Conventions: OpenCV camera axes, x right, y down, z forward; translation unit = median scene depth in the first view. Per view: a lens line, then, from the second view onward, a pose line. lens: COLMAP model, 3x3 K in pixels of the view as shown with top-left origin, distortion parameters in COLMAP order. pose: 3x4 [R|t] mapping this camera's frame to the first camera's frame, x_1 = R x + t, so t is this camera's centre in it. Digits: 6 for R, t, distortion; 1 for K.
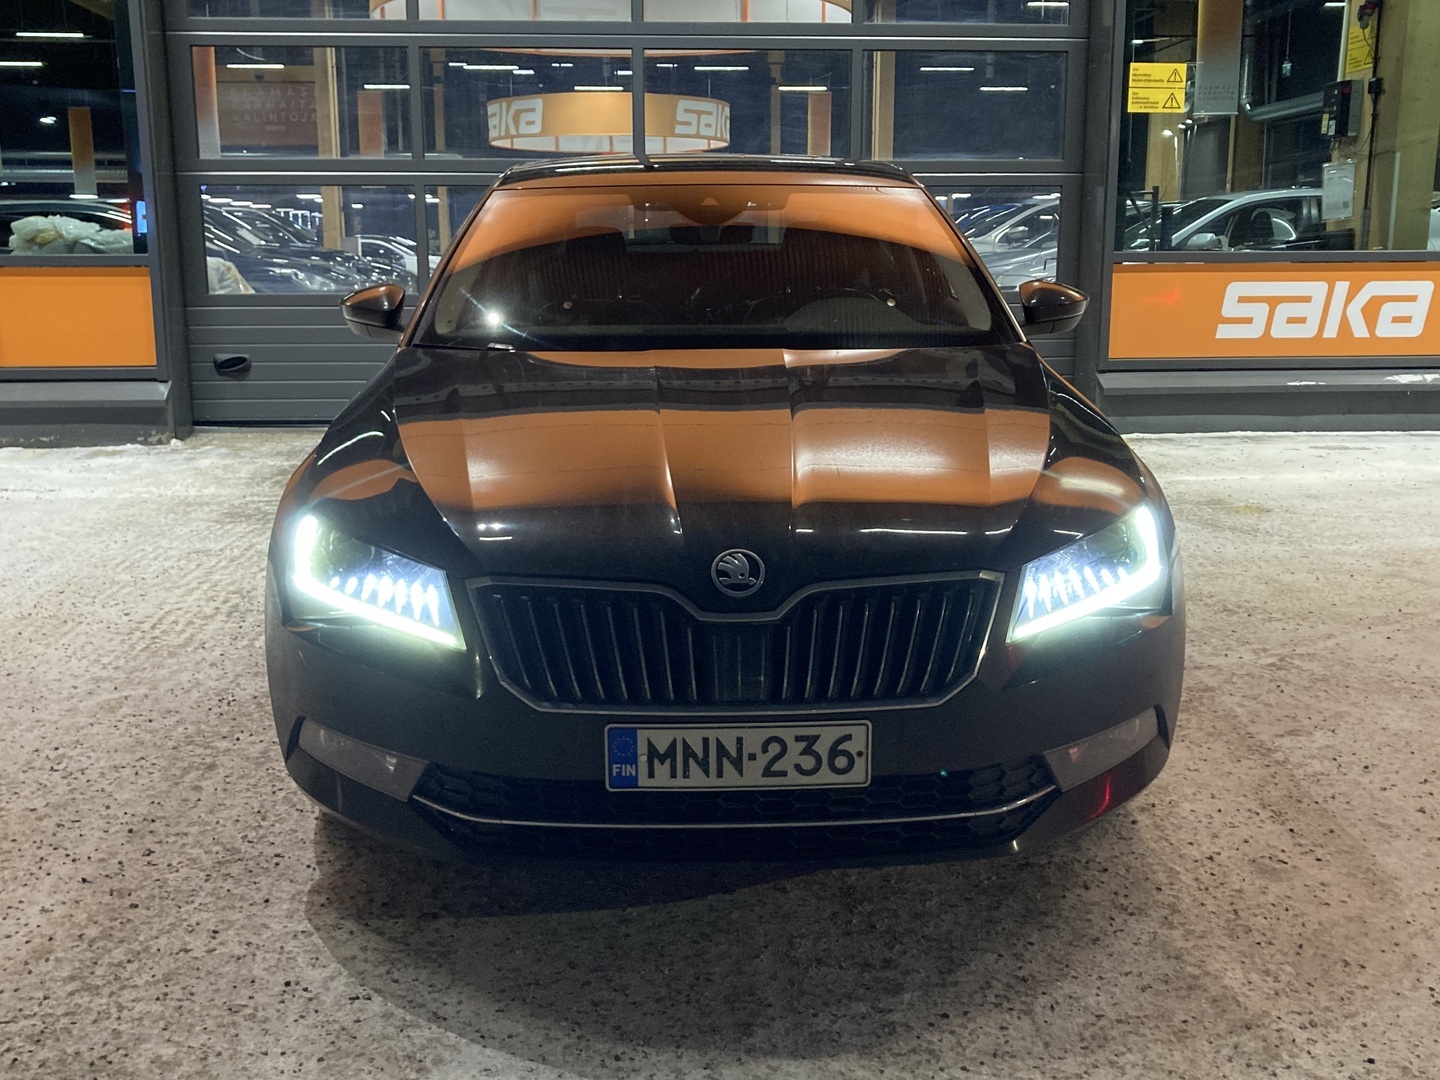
lens RADIAL K [[1501.6, 0, 720.0], [0, 1501.6, 540.0], [0, 0, 1]] dist [0.087395, -0.176832]
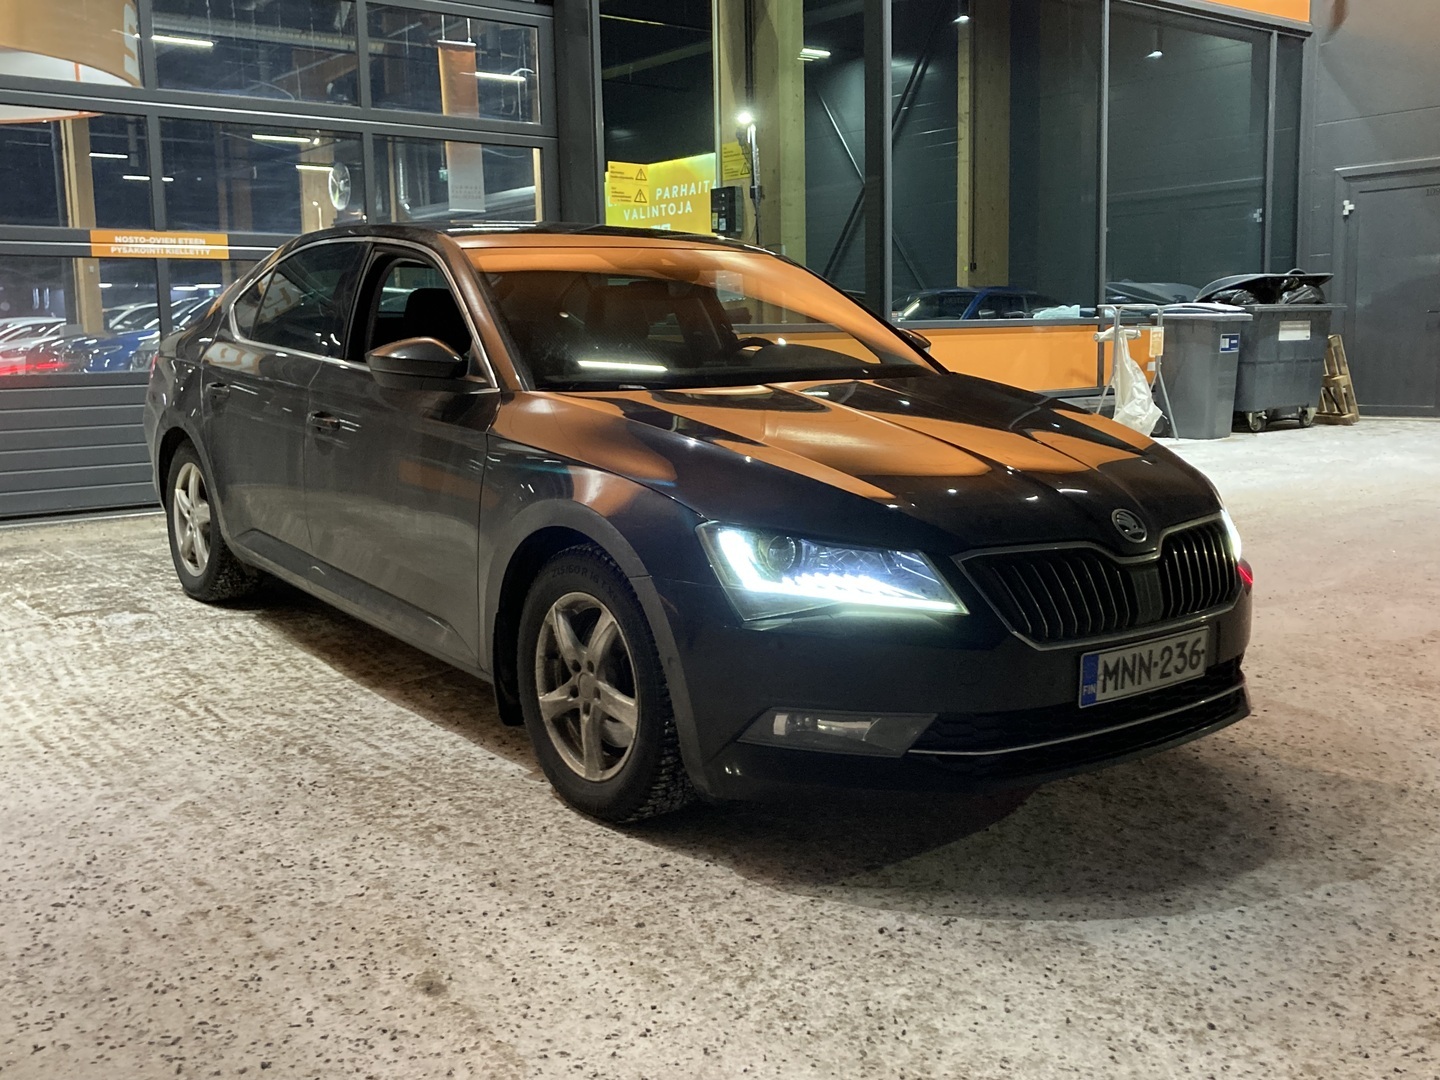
lens RADIAL K [[1501.6, 0, 720.0], [0, 1501.6, 540.0], [0, 0, 1]] dist [0.087395, -0.176832]
pose [[0.800650, -0.091234, 0.592146, -0.930677], [0.127981, 0.991569, -0.020270, 0.012831], [-0.585304, 0.092013, 0.805576, 0.132086]]
